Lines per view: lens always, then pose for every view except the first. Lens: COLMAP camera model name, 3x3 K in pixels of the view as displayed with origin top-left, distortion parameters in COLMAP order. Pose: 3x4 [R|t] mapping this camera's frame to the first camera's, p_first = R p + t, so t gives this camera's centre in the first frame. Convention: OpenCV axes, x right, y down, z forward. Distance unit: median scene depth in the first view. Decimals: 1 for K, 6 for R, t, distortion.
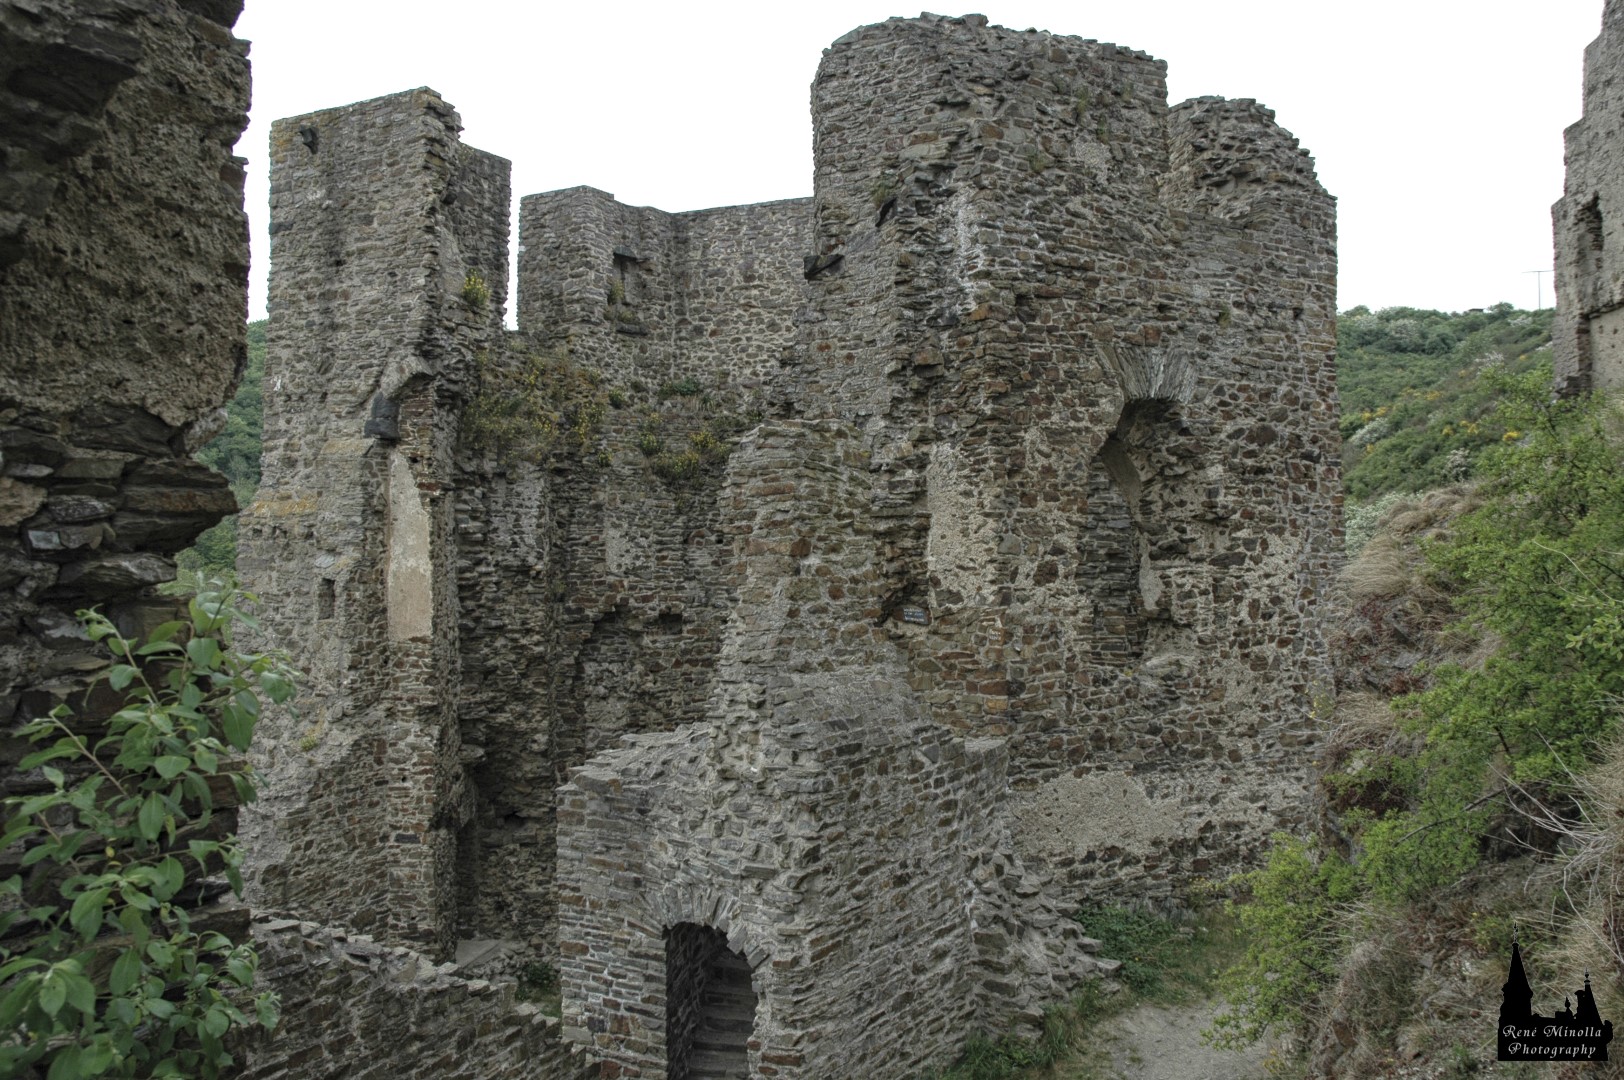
lens RADIAL K [[1277.0, 0, 813.7], [0, 1277.0, 532.6], [0, 0, 1]] dist [-0.152352, 0.094649]
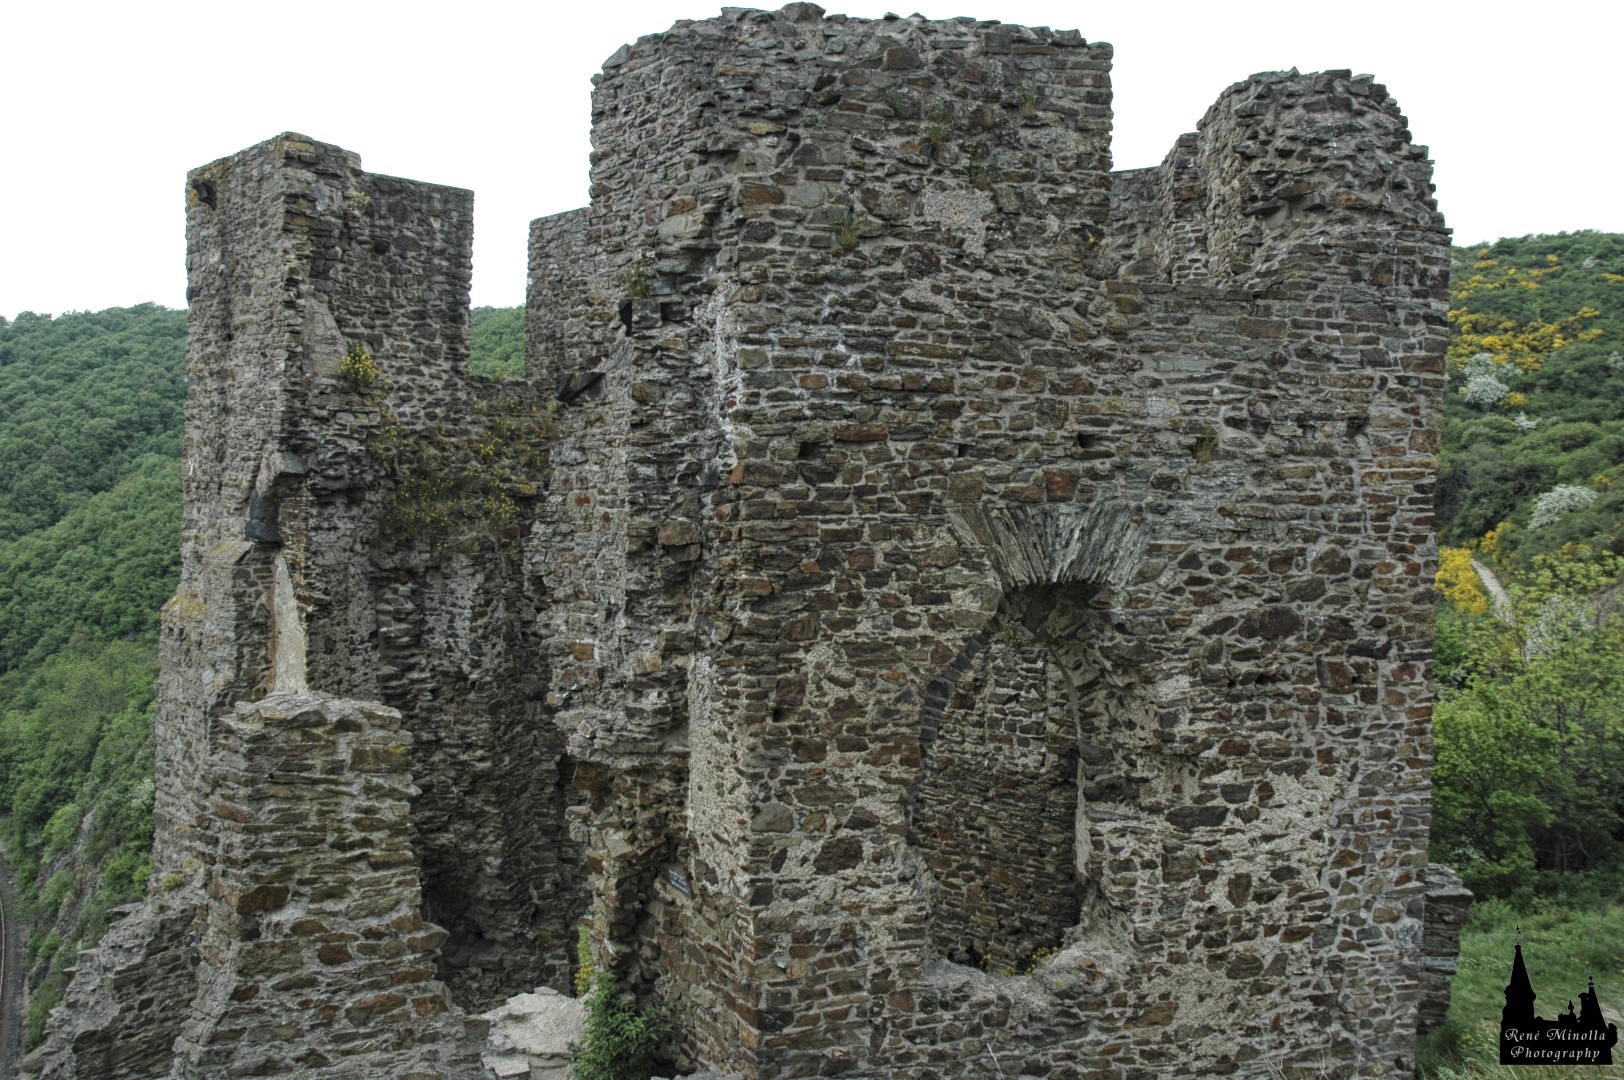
lens RADIAL K [[1277.0, 0, 812.8], [0, 1277.0, 535.8], [0, 0, 1]] dist [-0.152352, 0.094649]
pose [[0.954530, 0.034155, -0.296151, 0.328524], [-0.015728, 0.997801, 0.064382, -0.163942], [0.297699, -0.056797, 0.952969, 0.327258]]
